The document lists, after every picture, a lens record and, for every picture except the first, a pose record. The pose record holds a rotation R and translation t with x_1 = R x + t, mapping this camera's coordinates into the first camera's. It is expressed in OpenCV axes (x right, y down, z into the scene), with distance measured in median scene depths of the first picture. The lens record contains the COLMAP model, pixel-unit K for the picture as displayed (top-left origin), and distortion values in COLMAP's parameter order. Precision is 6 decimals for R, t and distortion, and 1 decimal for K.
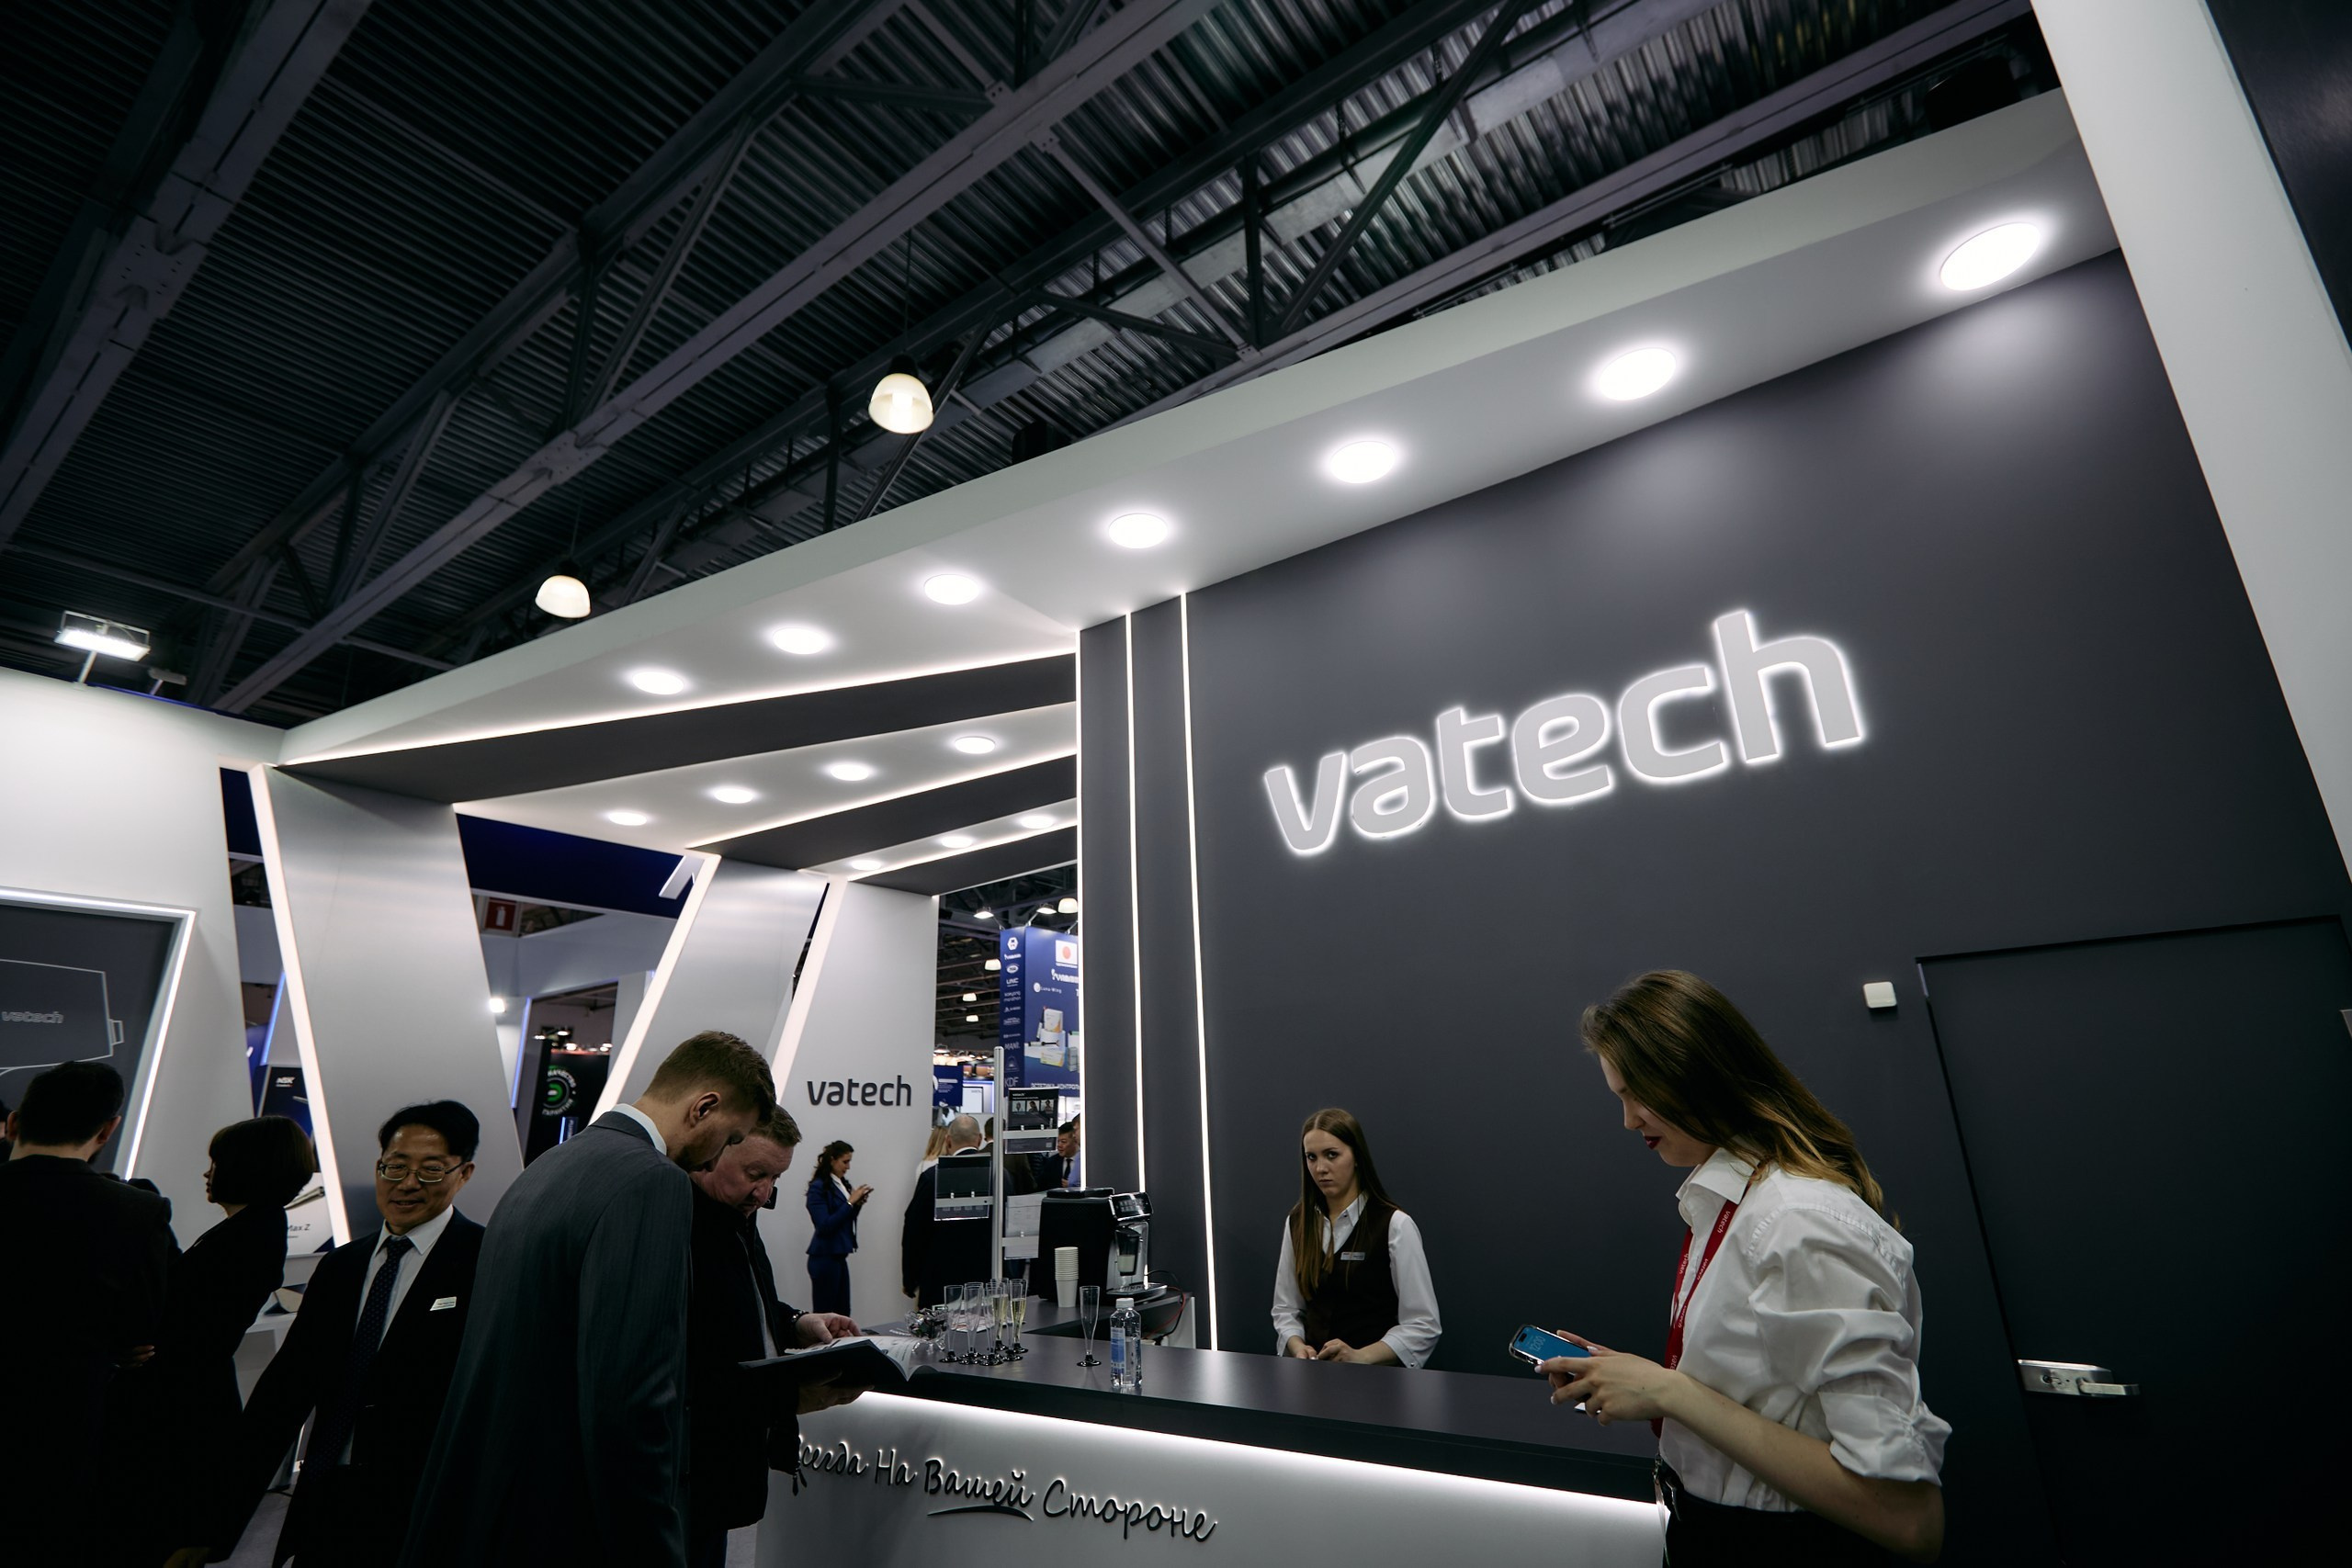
lens RADIAL K [[1097.5, 0, 1164.6], [0, 1097.5, 772.5], [0, 0, 1]] dist [-0.001054, 0.000598]
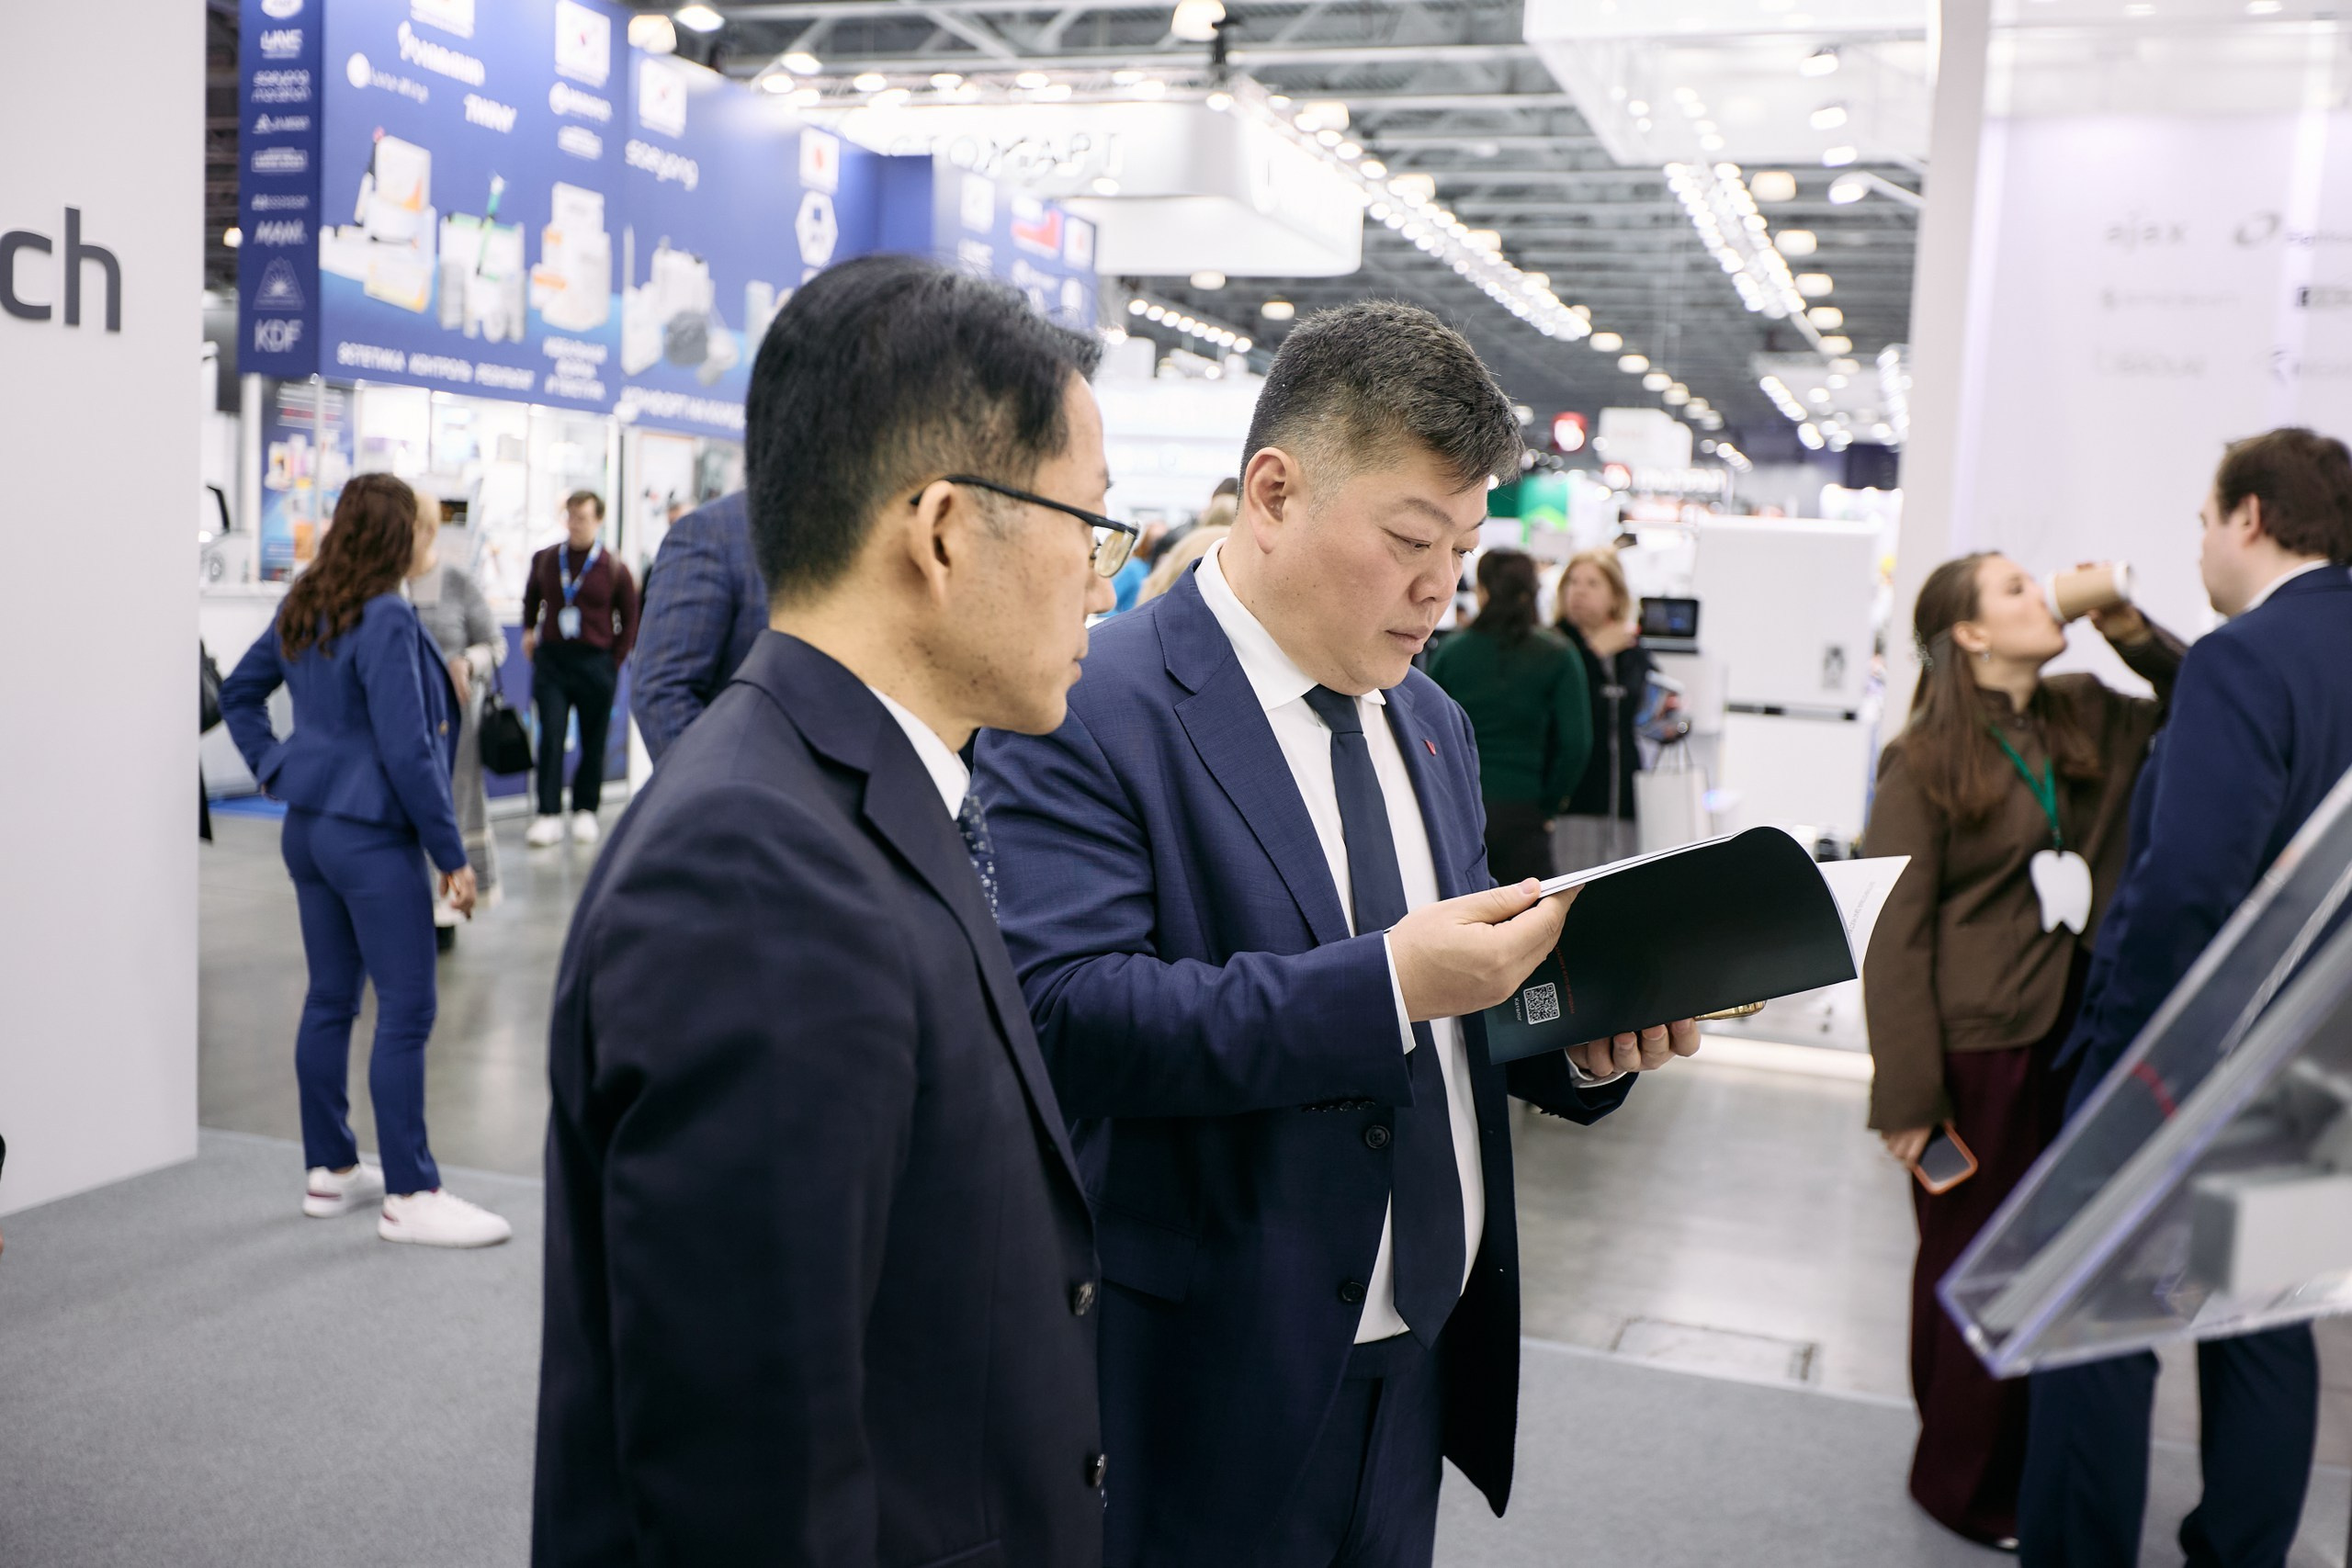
lens RADIAL K [[2280.3, 0, 1165.4], [0, 2280.3, 797.2], [0, 0, 1]] dist [-0.020817, 0.000000]
pose [[0.950209, 0.045856, 0.308220, -0.158830], [-0.170351, 0.904671, 0.390578, 0.154809], [-0.260928, -0.423636, 0.867438, 0.437088]]
